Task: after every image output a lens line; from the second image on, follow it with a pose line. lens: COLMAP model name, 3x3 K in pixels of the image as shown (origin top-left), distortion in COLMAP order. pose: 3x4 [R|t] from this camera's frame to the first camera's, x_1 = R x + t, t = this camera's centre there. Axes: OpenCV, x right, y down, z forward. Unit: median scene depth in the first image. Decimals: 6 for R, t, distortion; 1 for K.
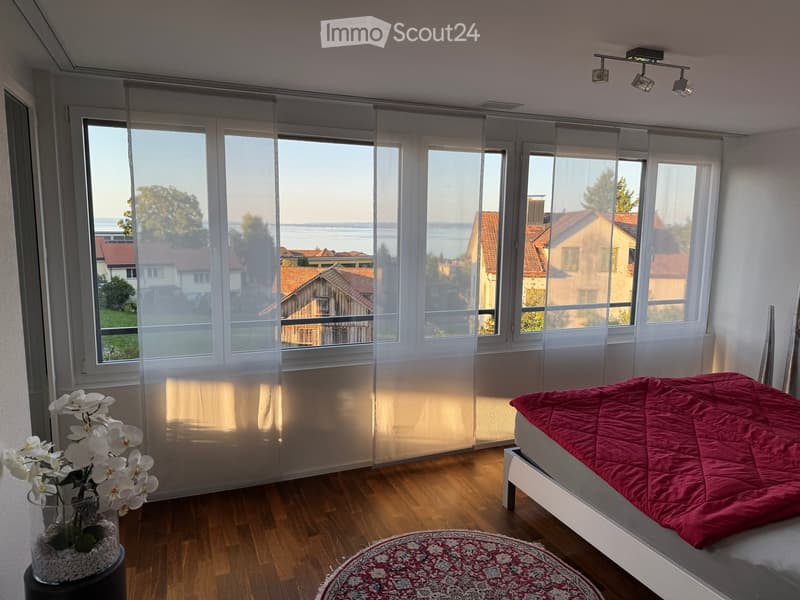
lens RADIAL K [[569.8, 0, 400.9], [0, 569.8, 302.8], [0, 0, 1]] dist [0.072318, -0.022486]
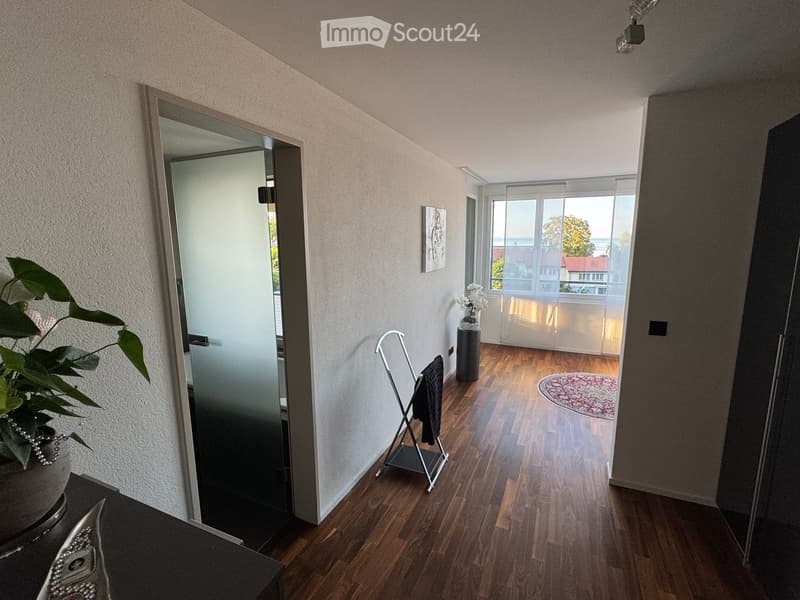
lens RADIAL K [[380.1, 0, 398.9], [0, 380.1, 299.6], [0, 0, 1]] dist [-0.000536, -0.000010]
pose [[0.697309, 0.107140, -0.708718, 0.514629], [-0.094152, 0.993889, 0.057615, 0.109907], [0.710561, 0.026552, 0.703135, -0.630227]]
